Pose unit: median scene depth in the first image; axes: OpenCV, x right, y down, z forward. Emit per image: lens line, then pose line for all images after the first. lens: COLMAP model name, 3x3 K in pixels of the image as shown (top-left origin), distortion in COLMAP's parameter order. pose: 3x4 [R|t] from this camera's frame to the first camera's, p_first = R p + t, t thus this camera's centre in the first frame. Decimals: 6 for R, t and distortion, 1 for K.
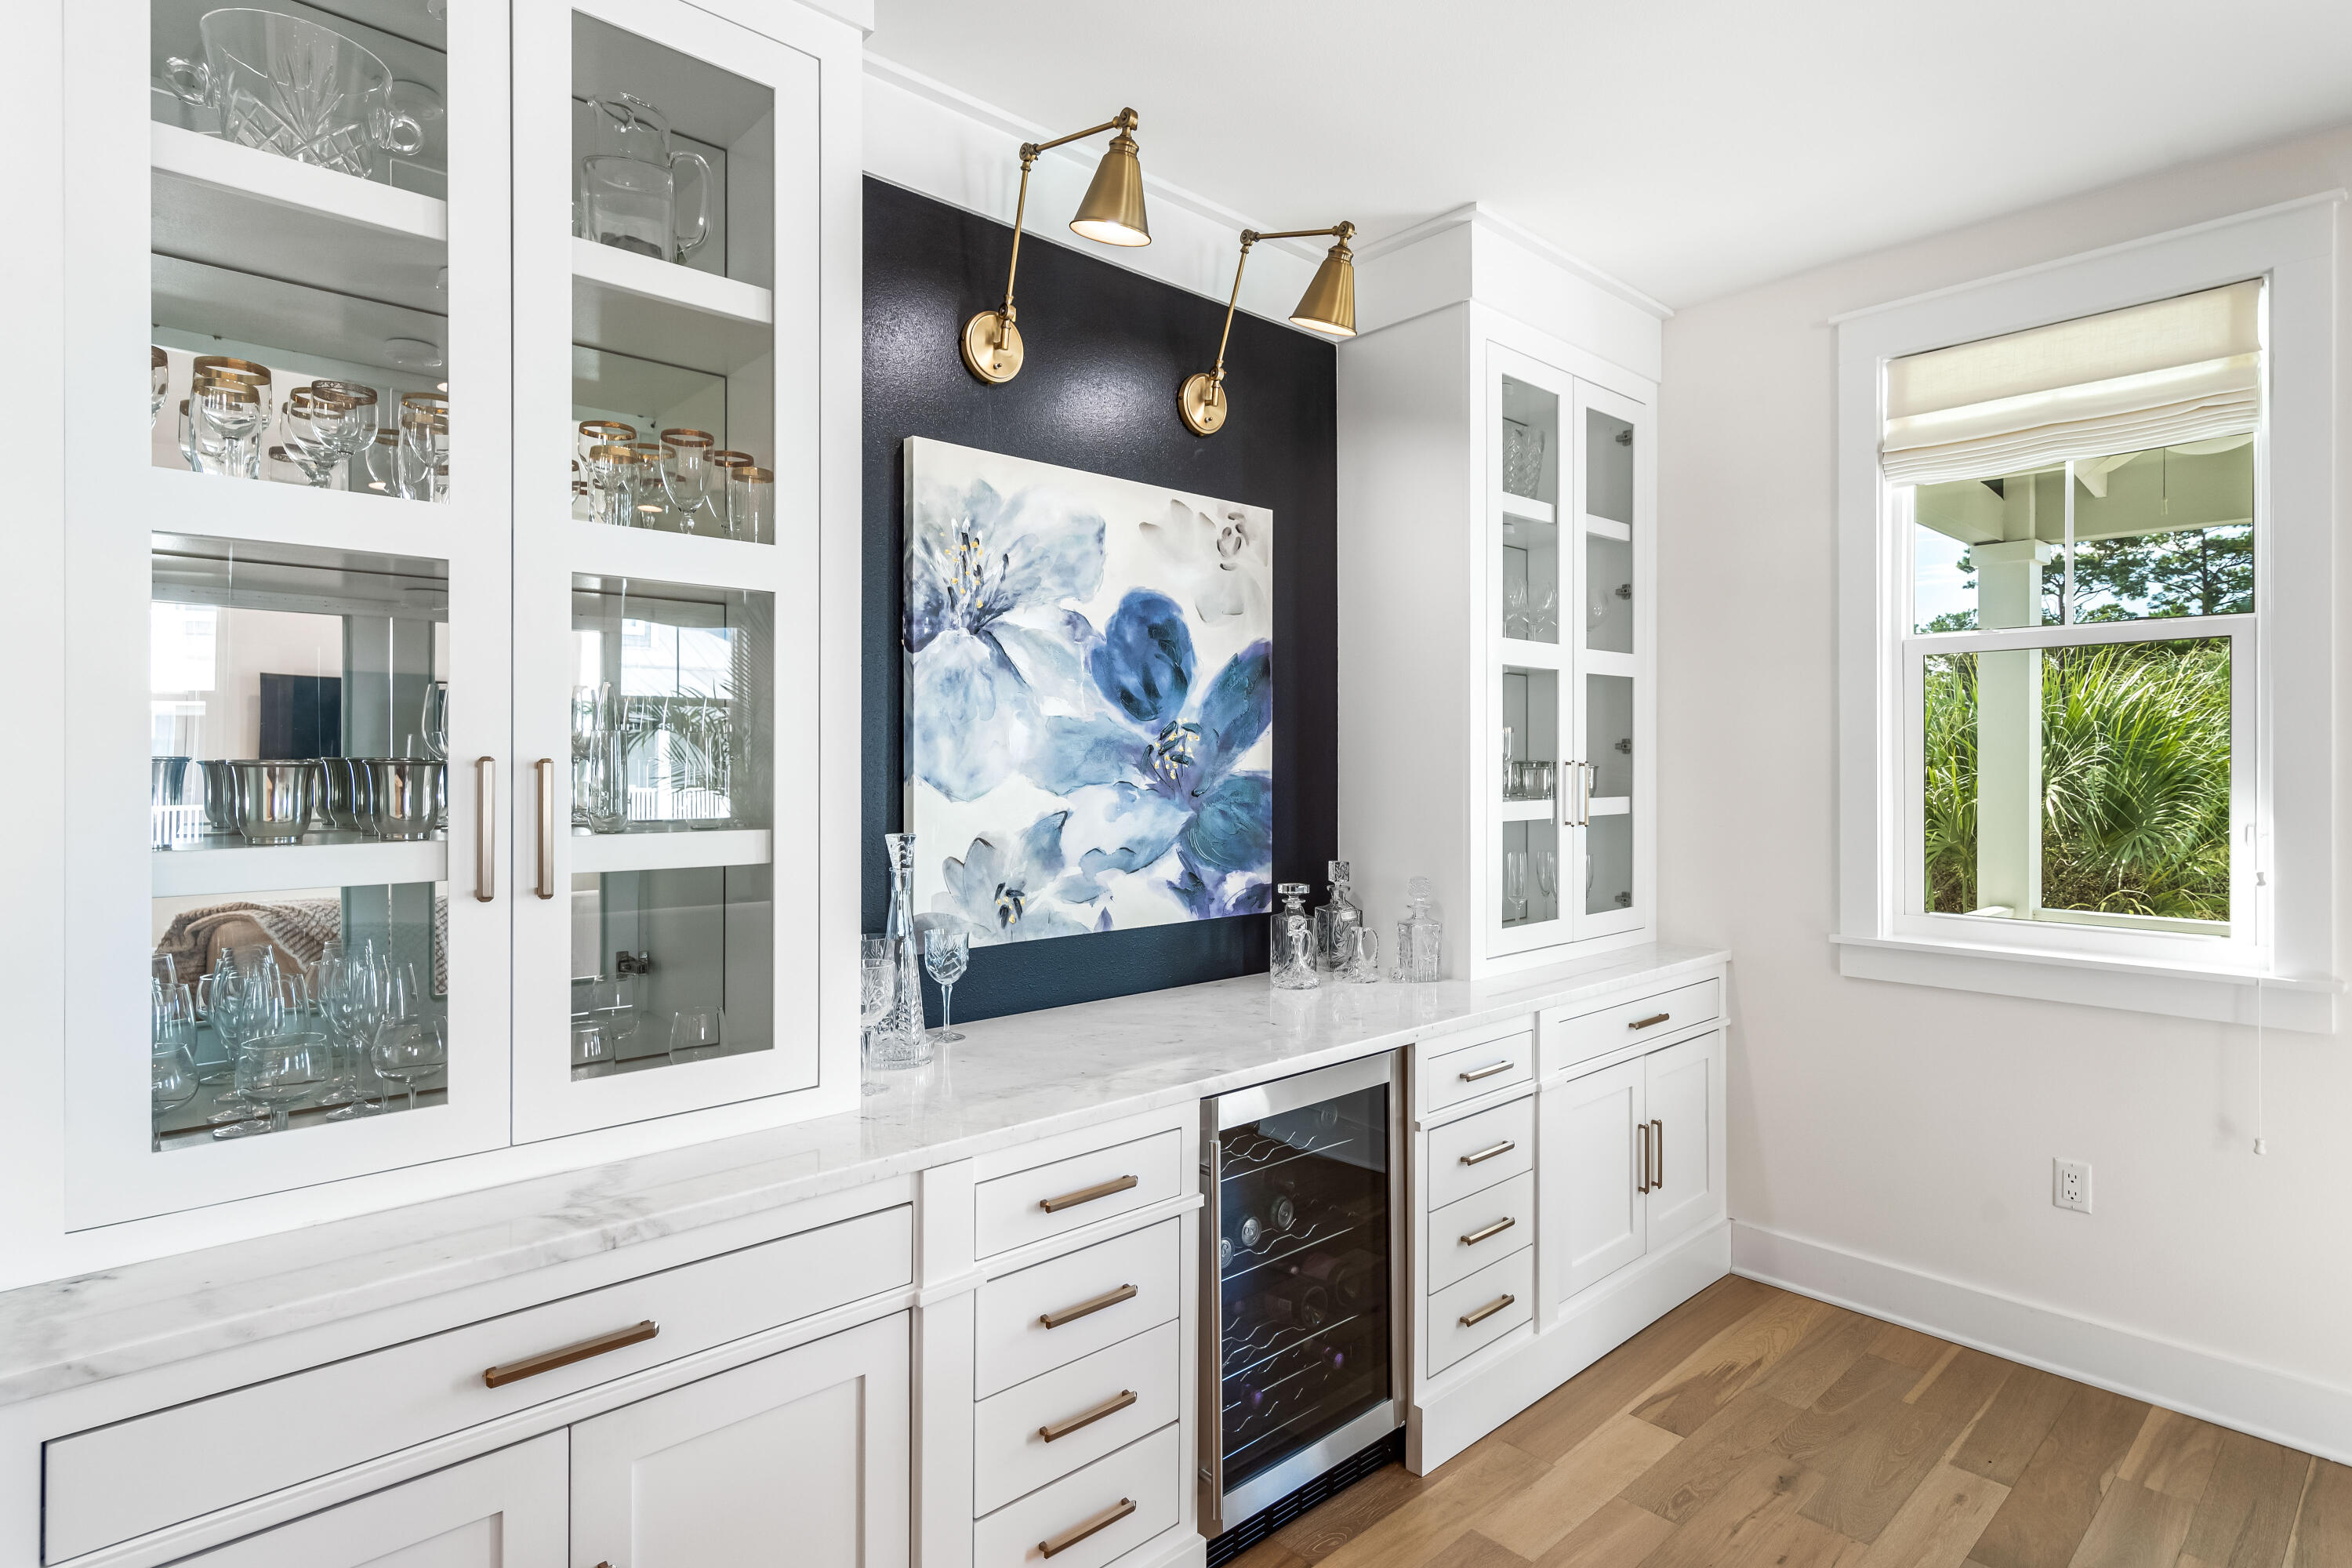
lens RADIAL K [[1189.6, 0, 1134.6], [0, 1189.6, 758.8], [0, 0, 1]] dist [0.000419, -0.000030]
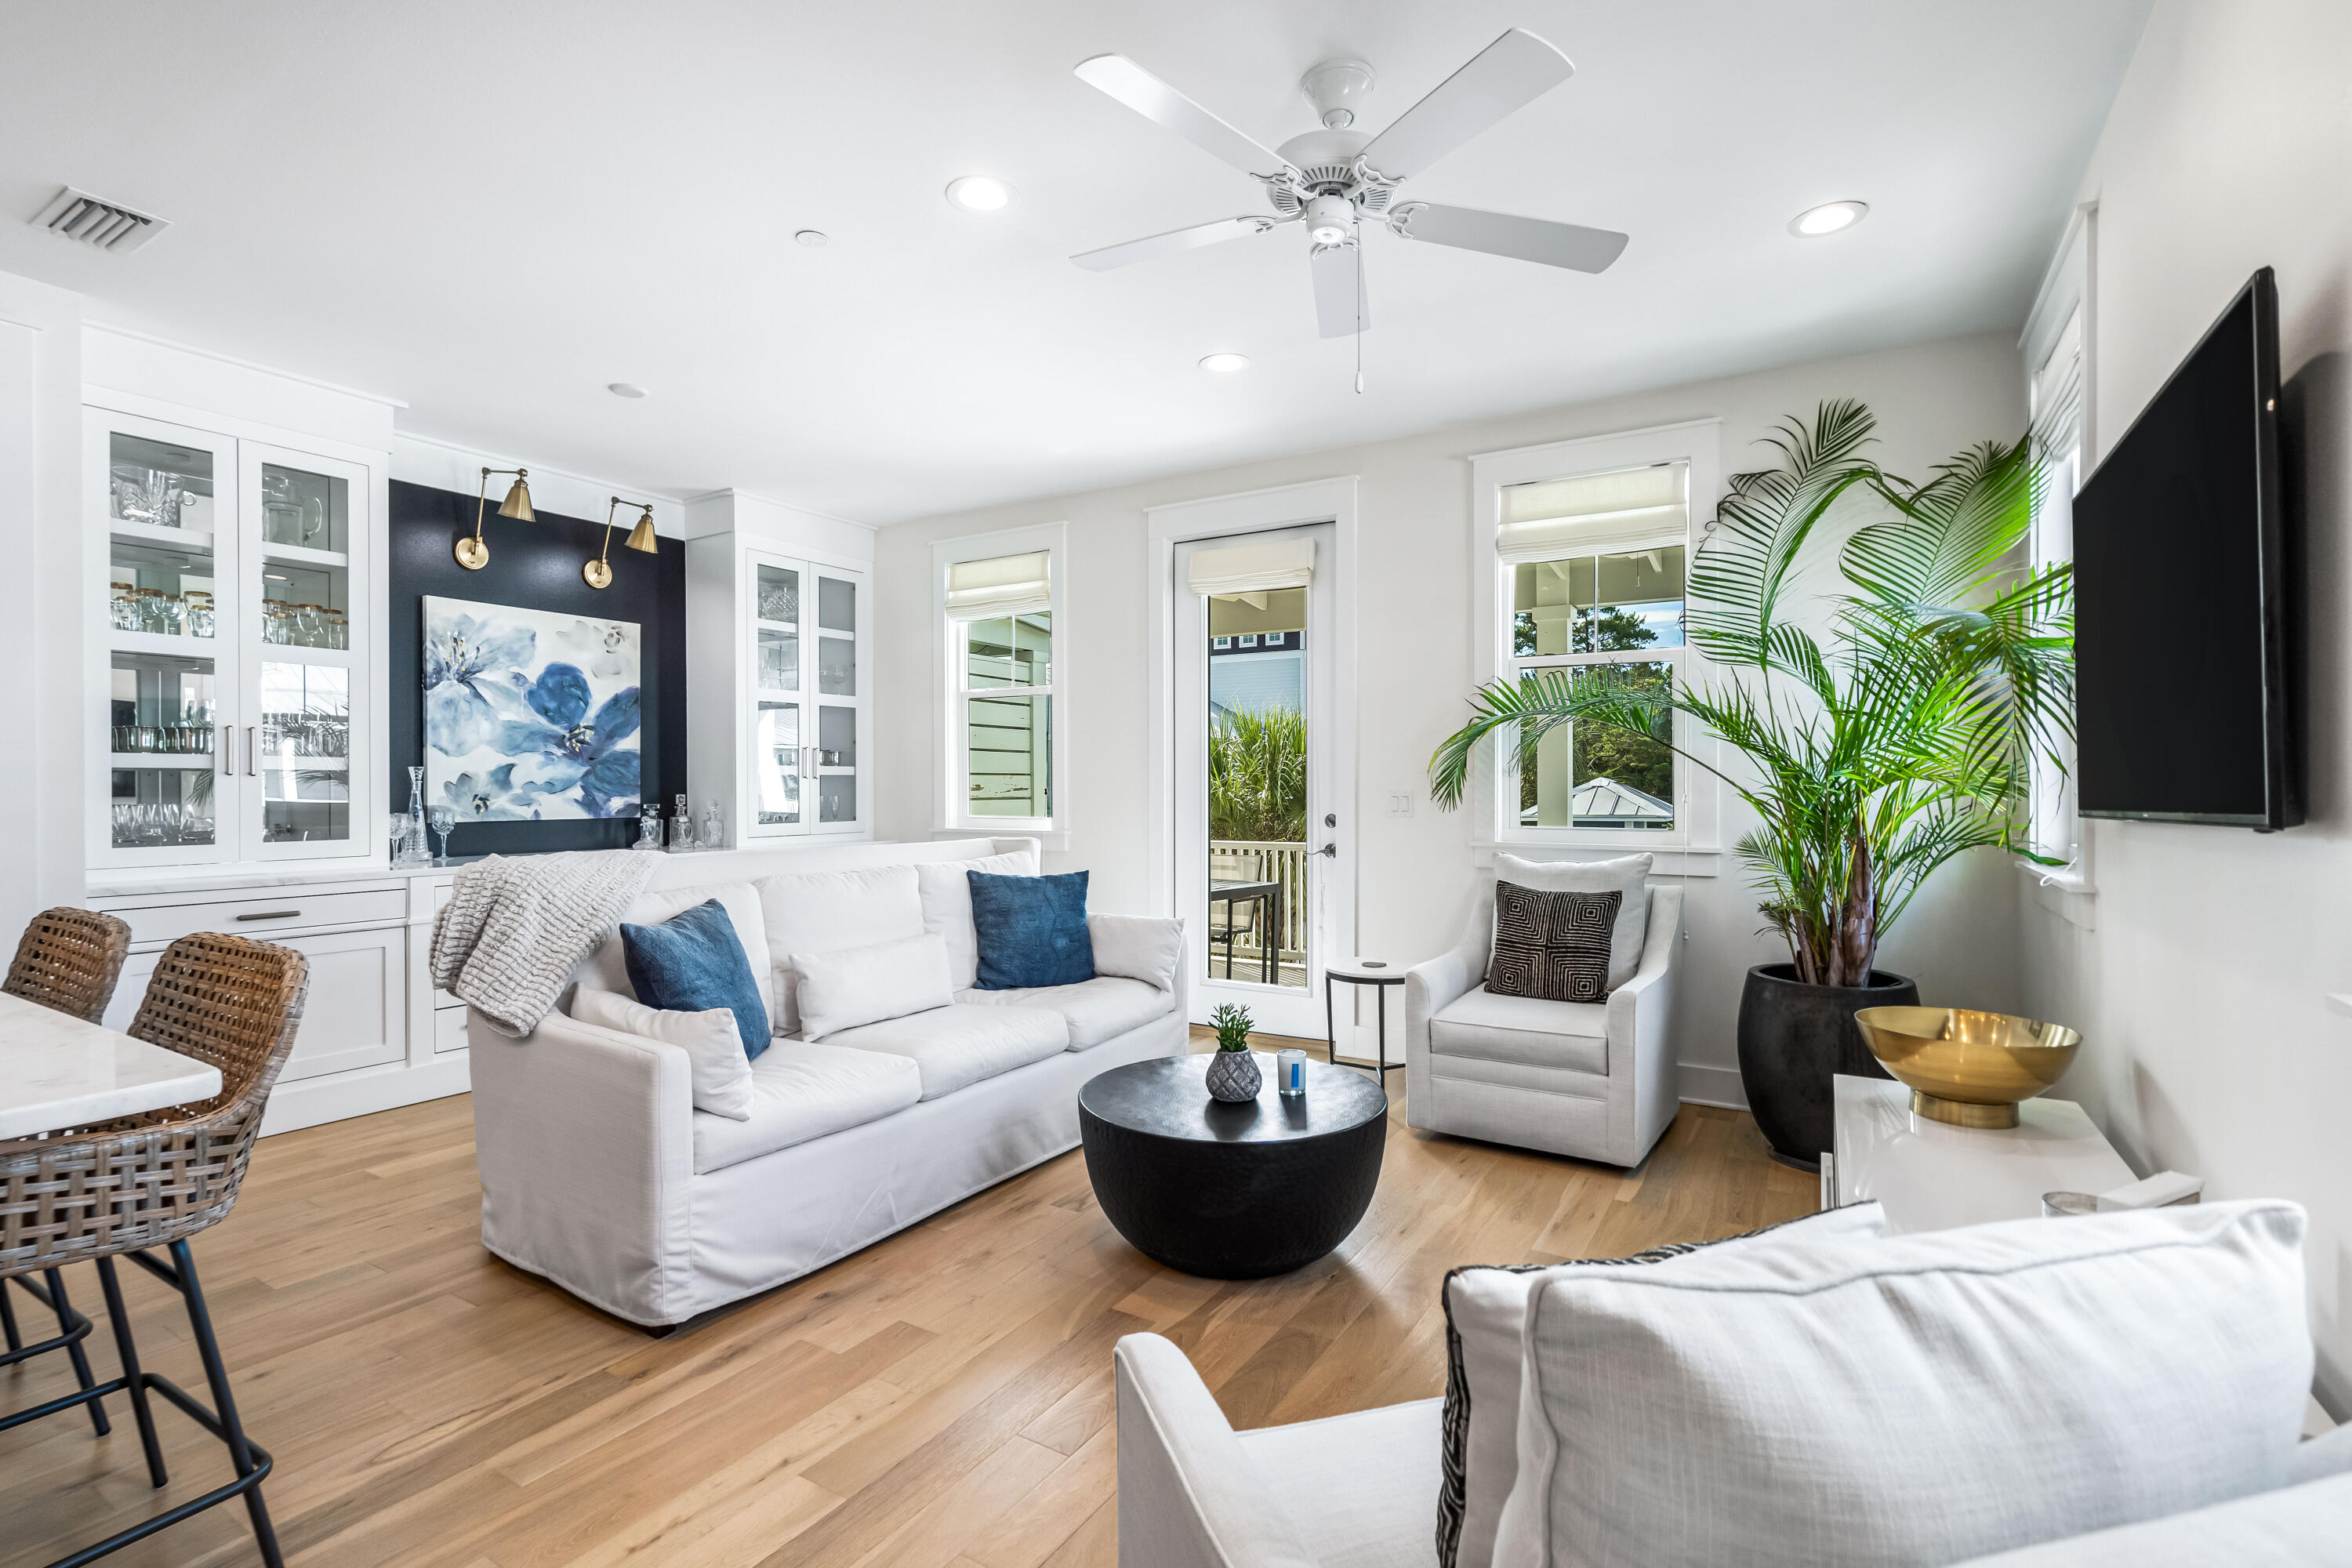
lens RADIAL K [[1093.4, 0, 1129.6], [0, 1093.4, 785.8], [0, 0, 1]] dist [-0.000804, 0.000146]
pose [[0.961037, -0.005264, 0.276369, 0.439715], [0.005393, 0.999985, 0.000295, 0.083216], [-0.276367, 0.001207, 0.961051, -1.153650]]
